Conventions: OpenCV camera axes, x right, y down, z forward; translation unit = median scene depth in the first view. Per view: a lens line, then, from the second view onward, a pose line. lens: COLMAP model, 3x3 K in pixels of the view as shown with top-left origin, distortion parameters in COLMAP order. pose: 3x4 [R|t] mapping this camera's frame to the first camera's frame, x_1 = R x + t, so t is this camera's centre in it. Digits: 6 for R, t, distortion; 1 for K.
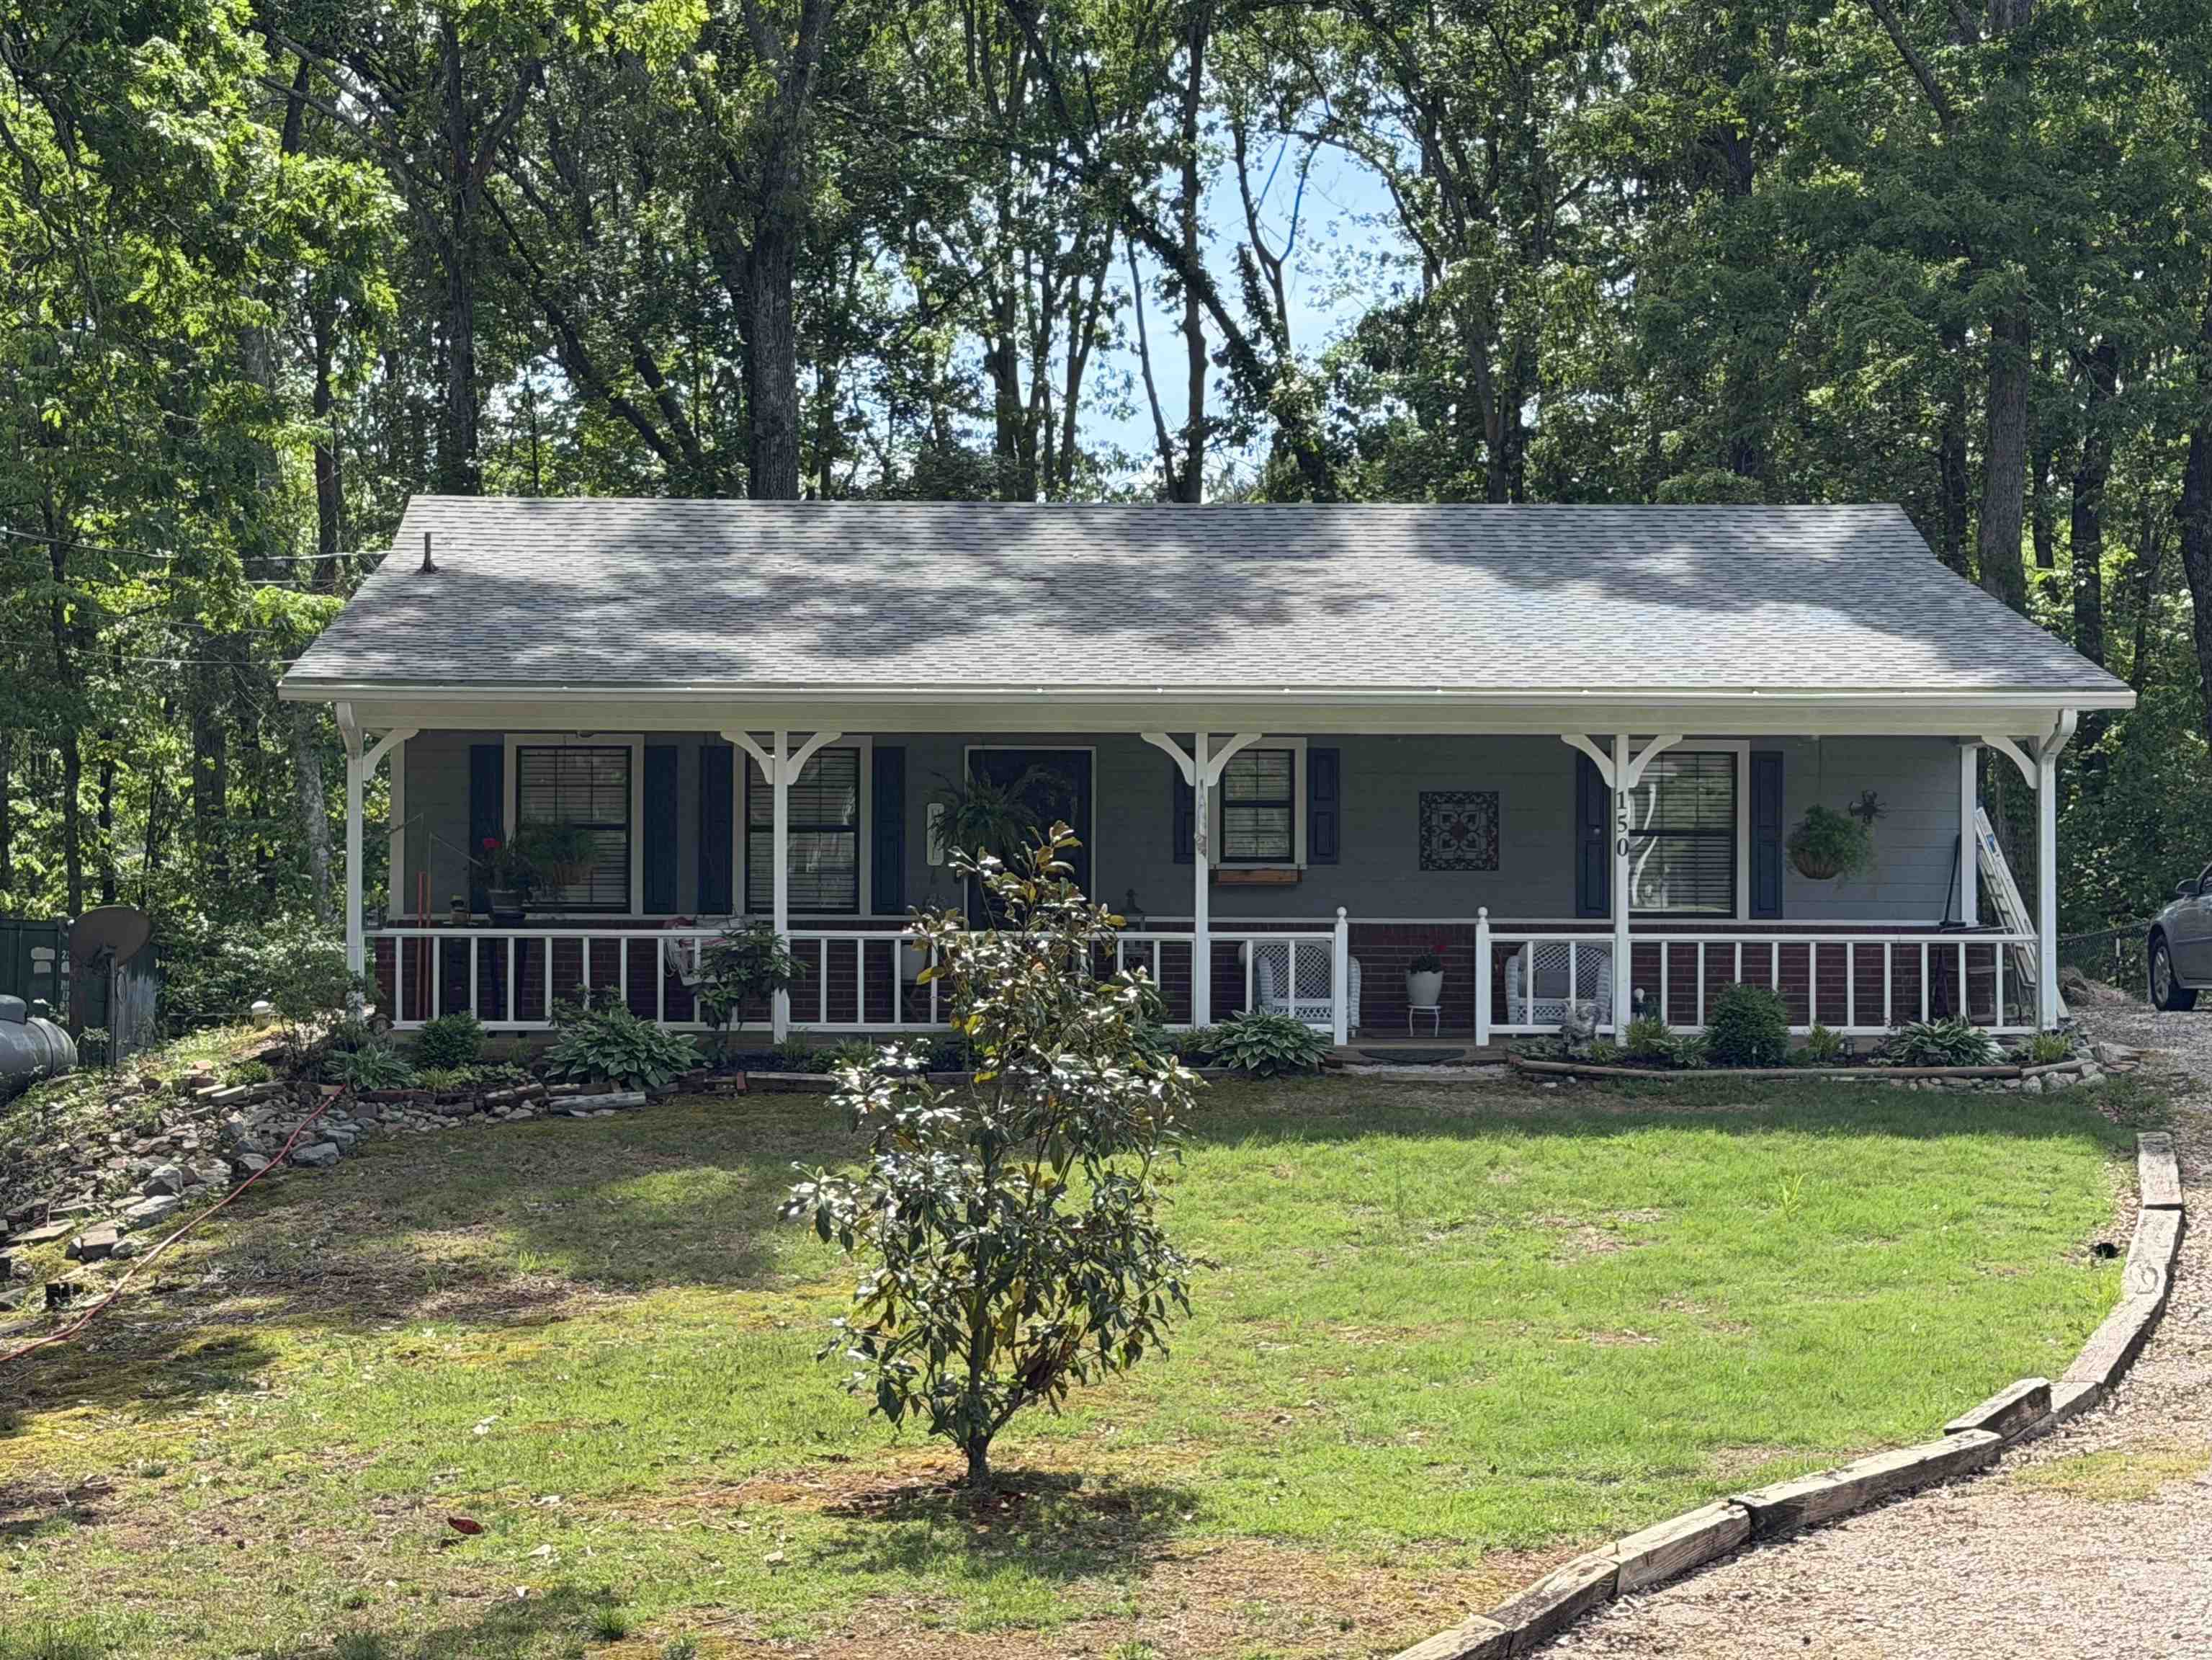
lens RADIAL K [[4594.1, 0, 1105.4], [0, 4594.1, 828.6], [0, 0, 1]] dist [0.277622, 0.000000]
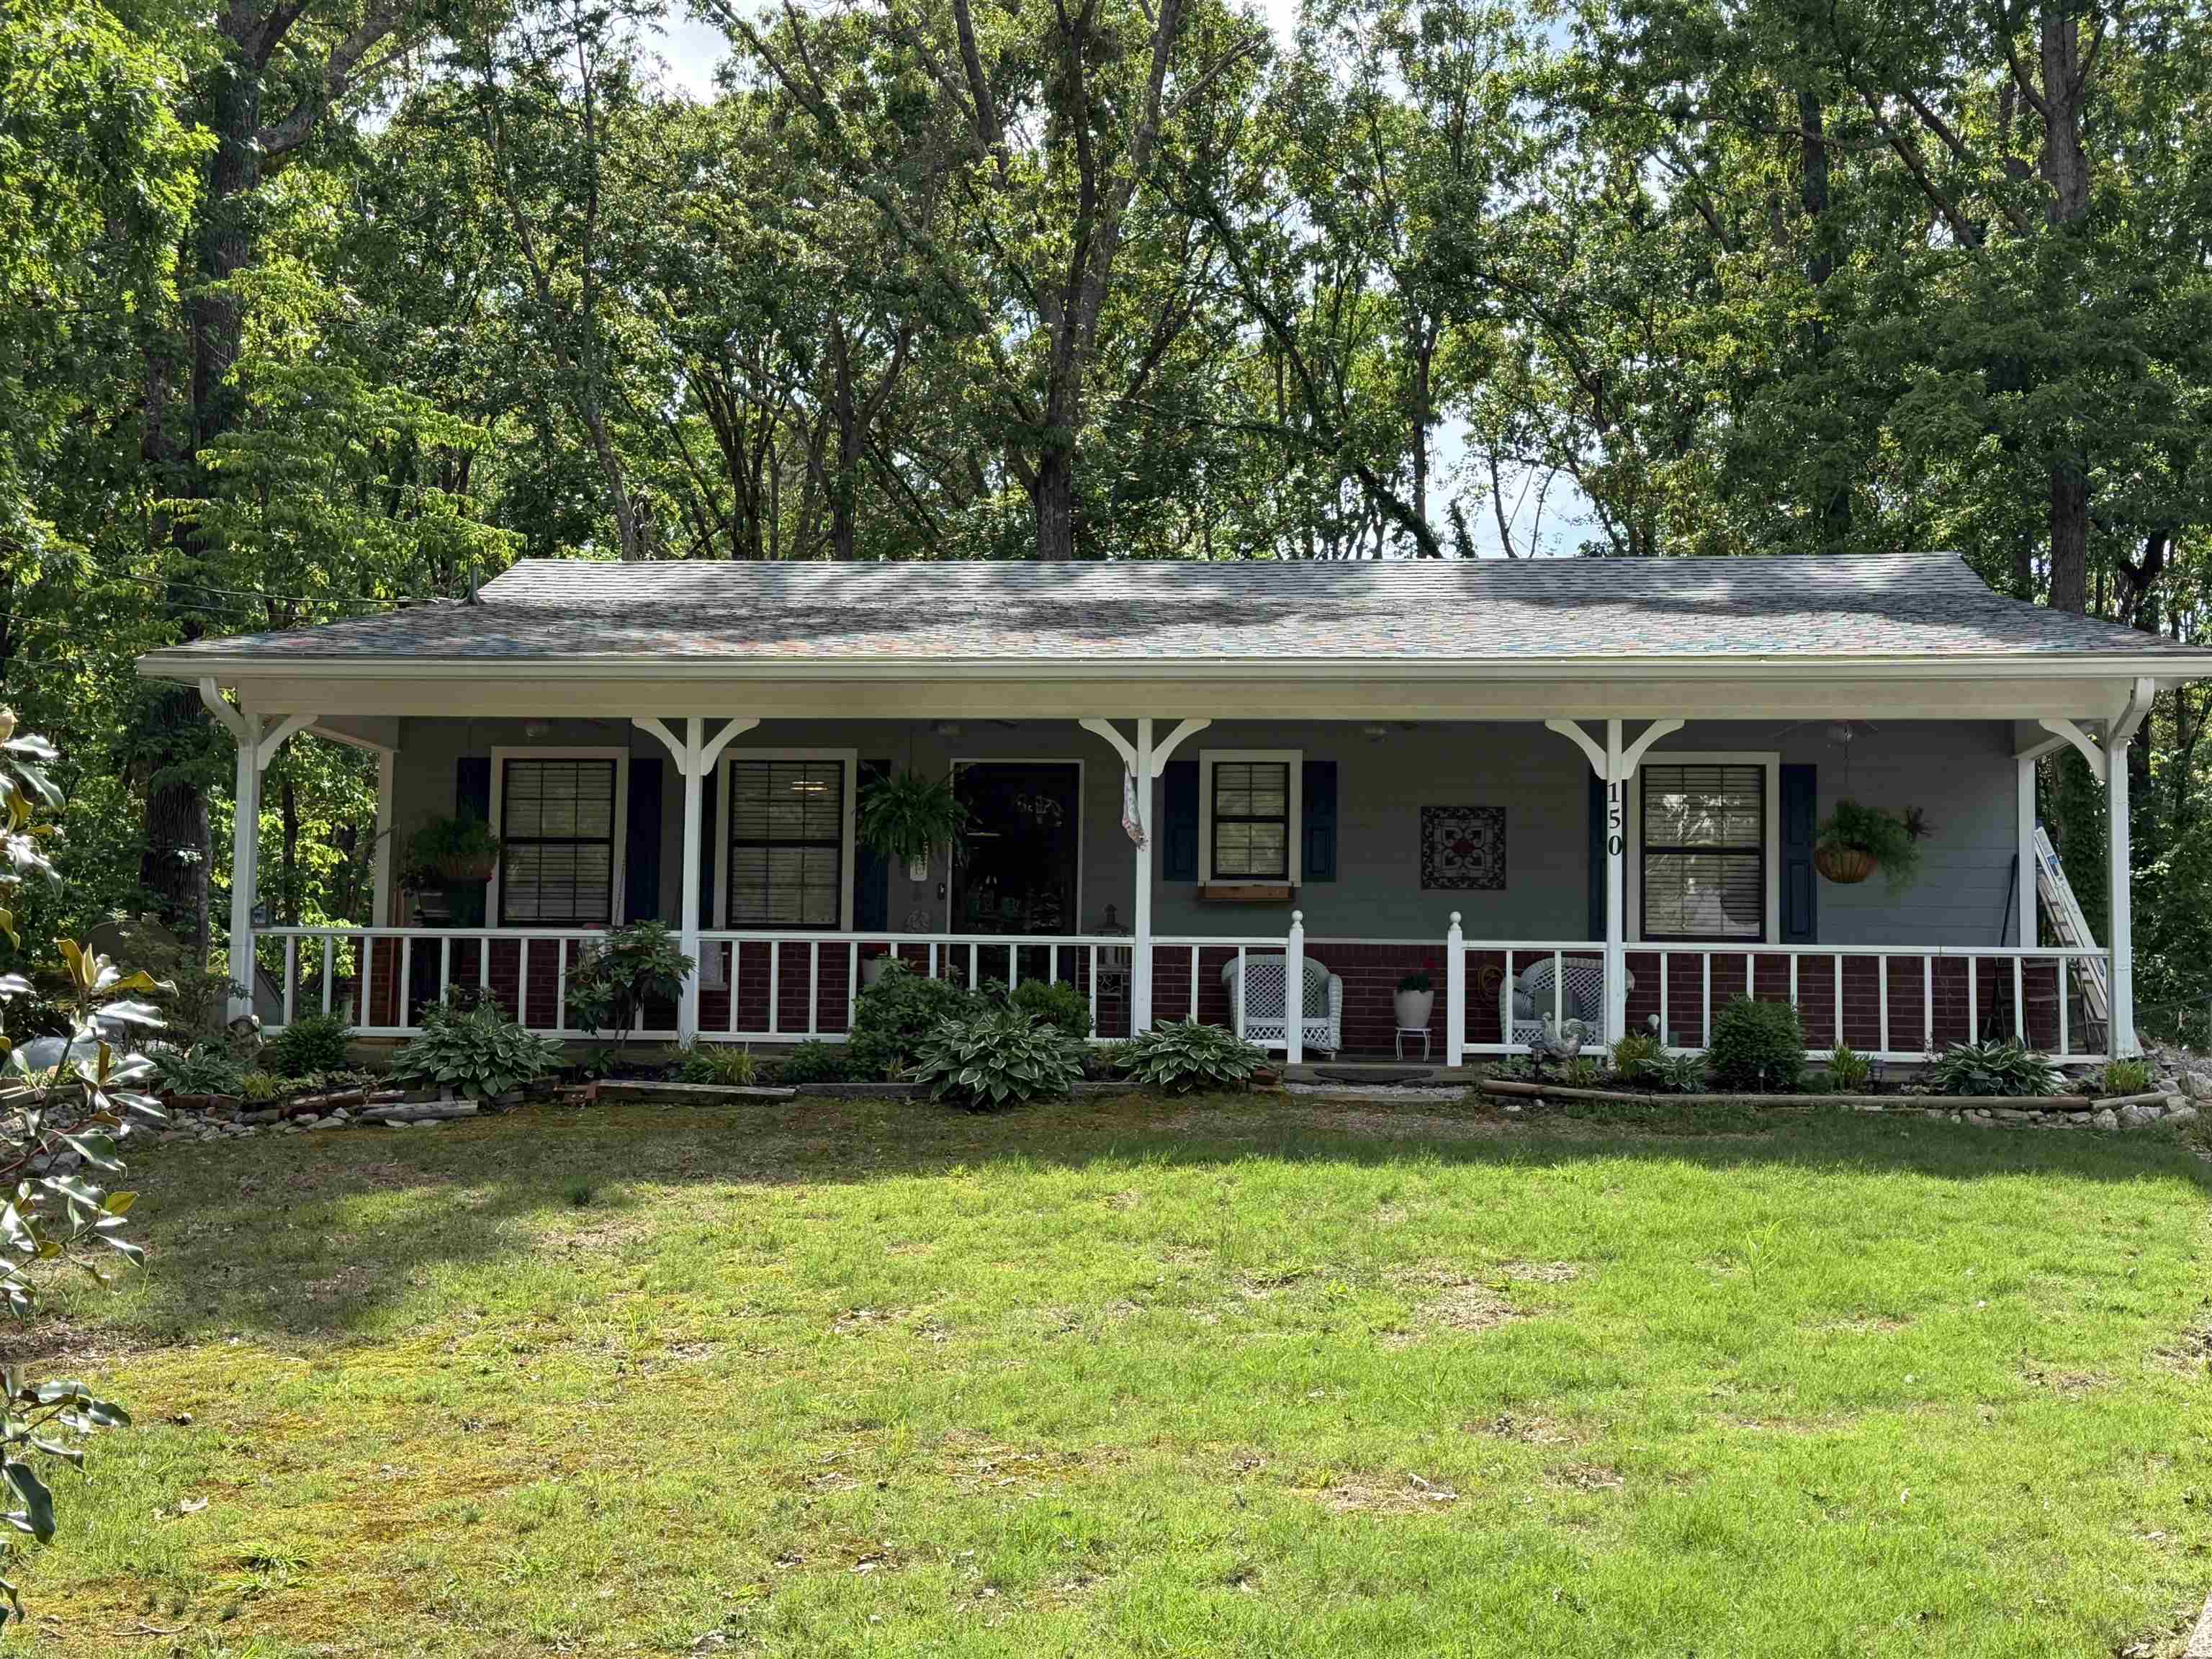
lens RADIAL K [[2716.1, 0, 1100.7], [0, 2716.1, 845.4], [0, 0, 1]] dist [0.136768, 0.000000]
pose [[0.989332, 0.001483, -0.145673, 0.091572], [-0.009774, 0.998371, -0.056220, 0.034952], [0.145352, 0.057044, 0.987734, 0.471084]]
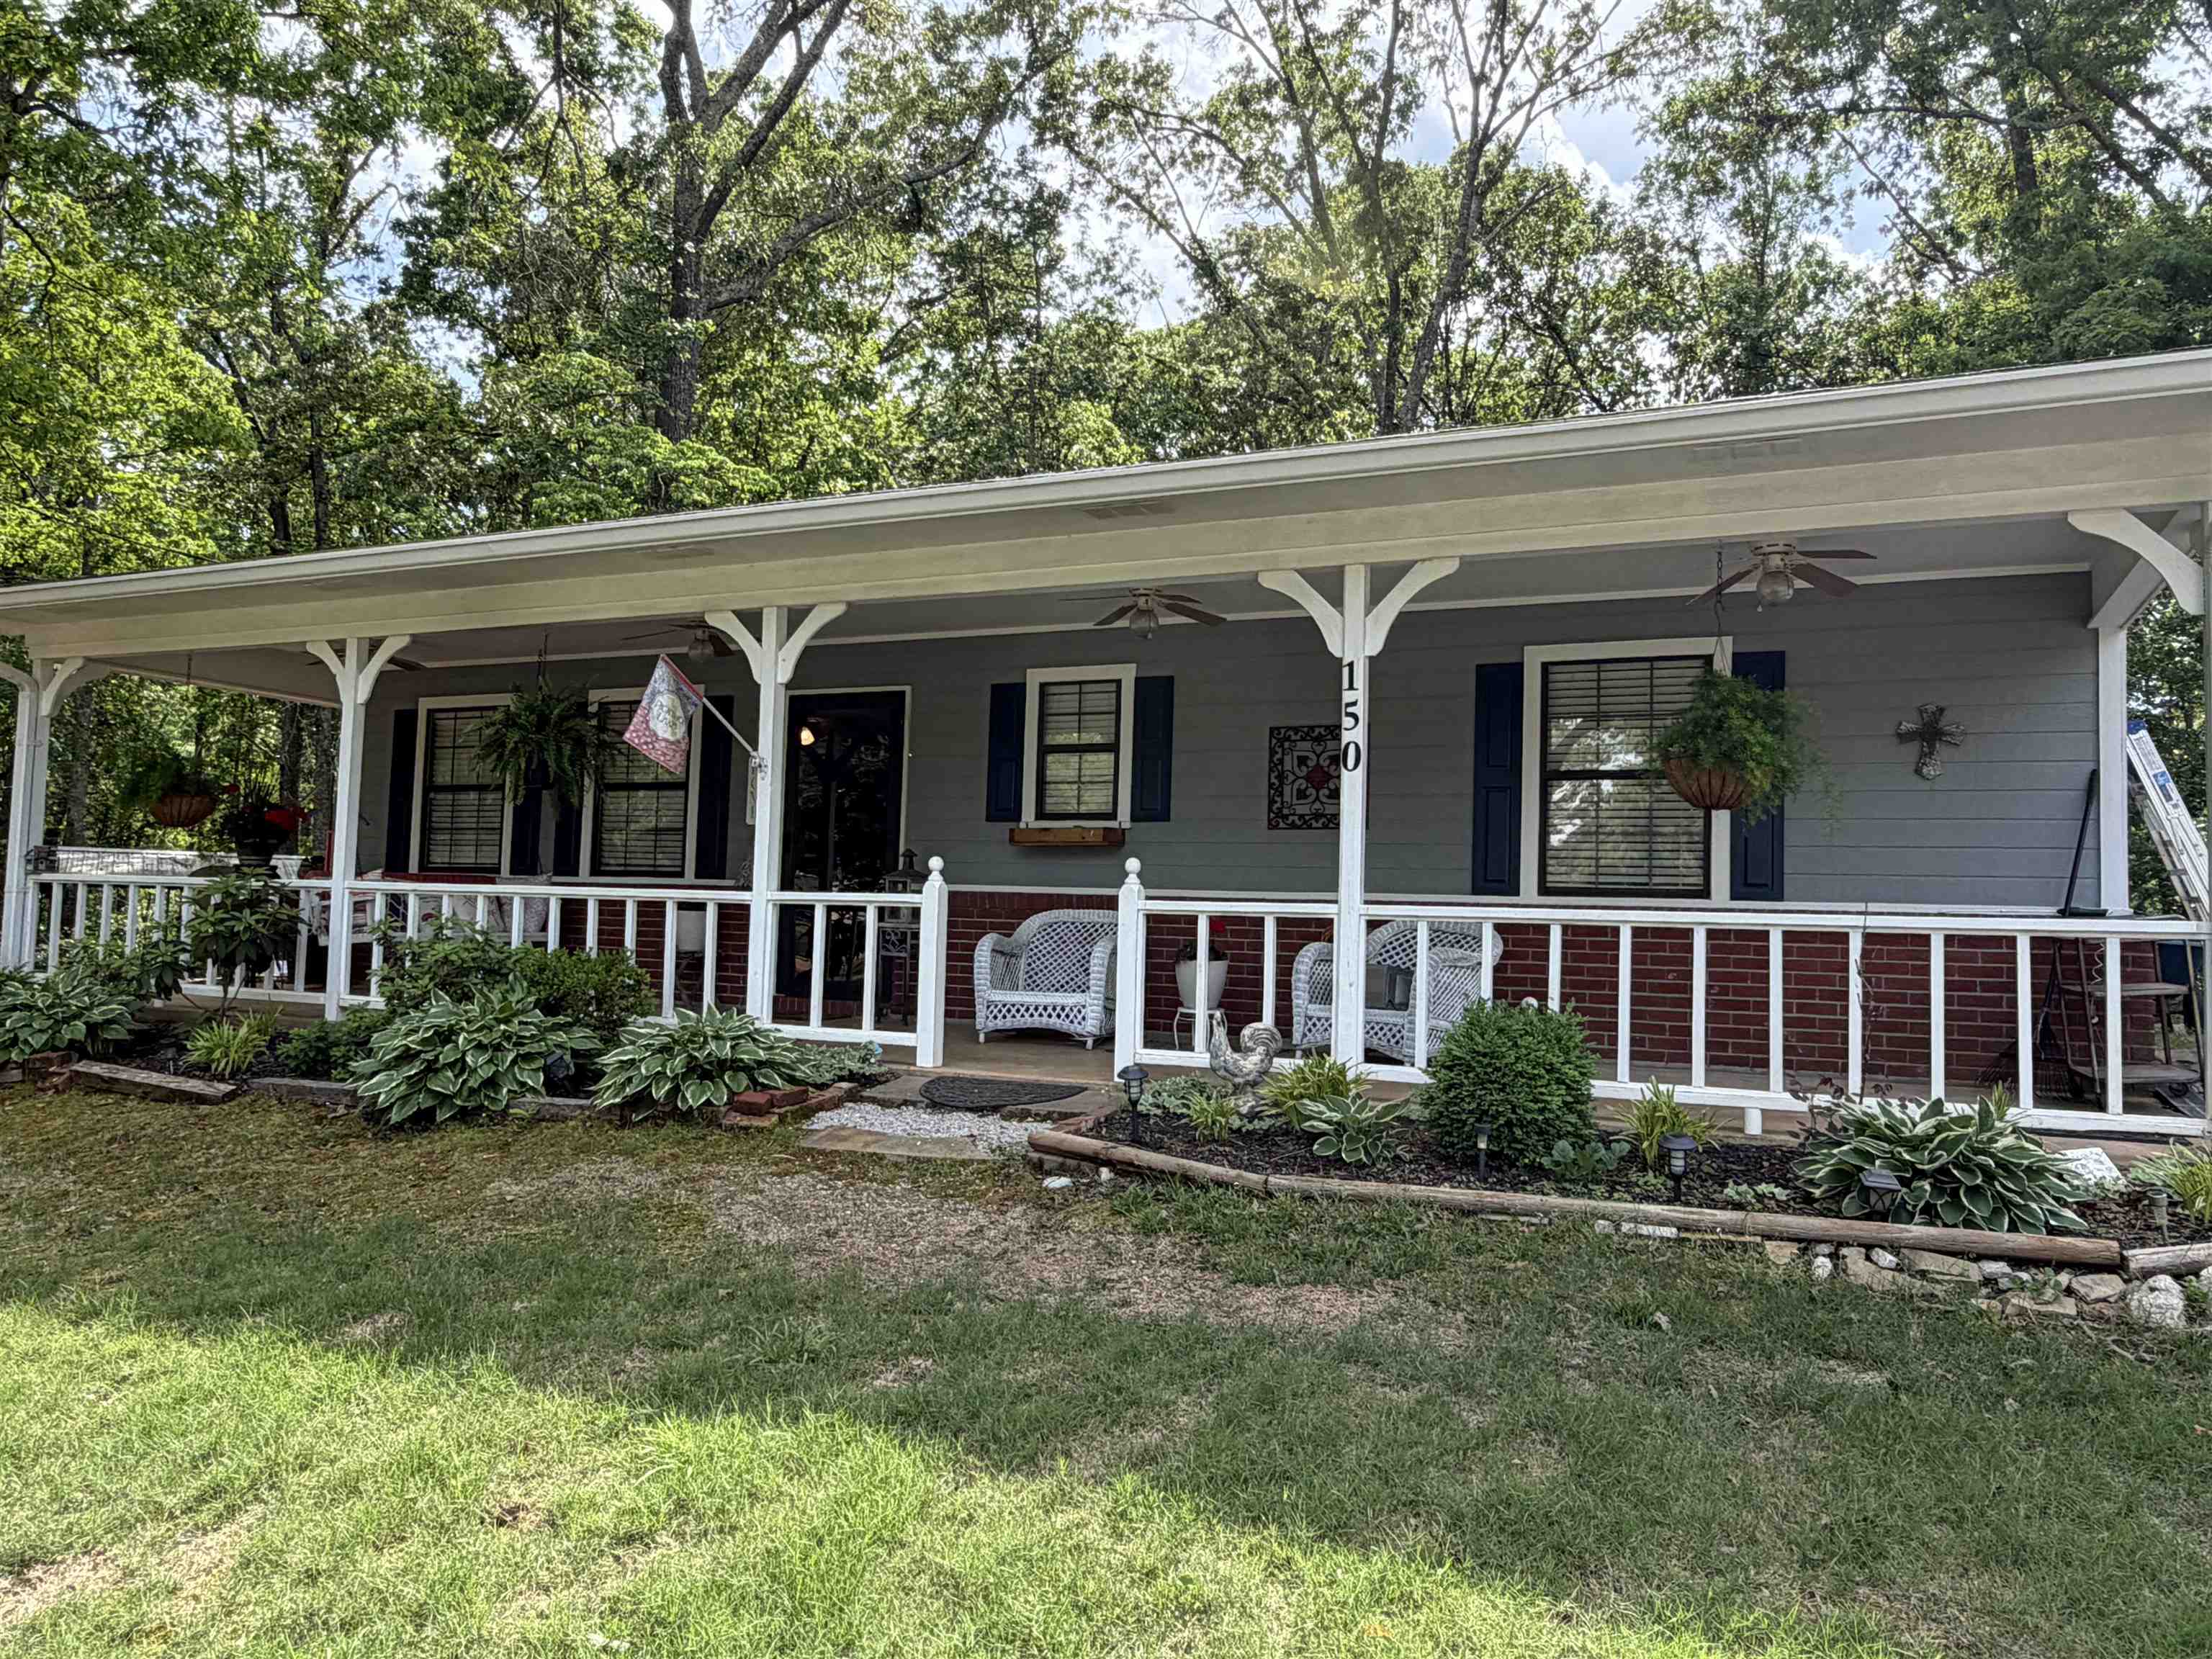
lens RADIAL K [[1555.7, 0, 1110.7], [0, 1555.7, 825.2], [0, 0, 1]] dist [0.009184, -0.006861]
pose [[0.885998, -0.005435, -0.463656, 0.178278], [-0.019032, 0.998662, -0.048075, 0.023081], [0.463298, 0.051418, 0.884710, 0.821732]]
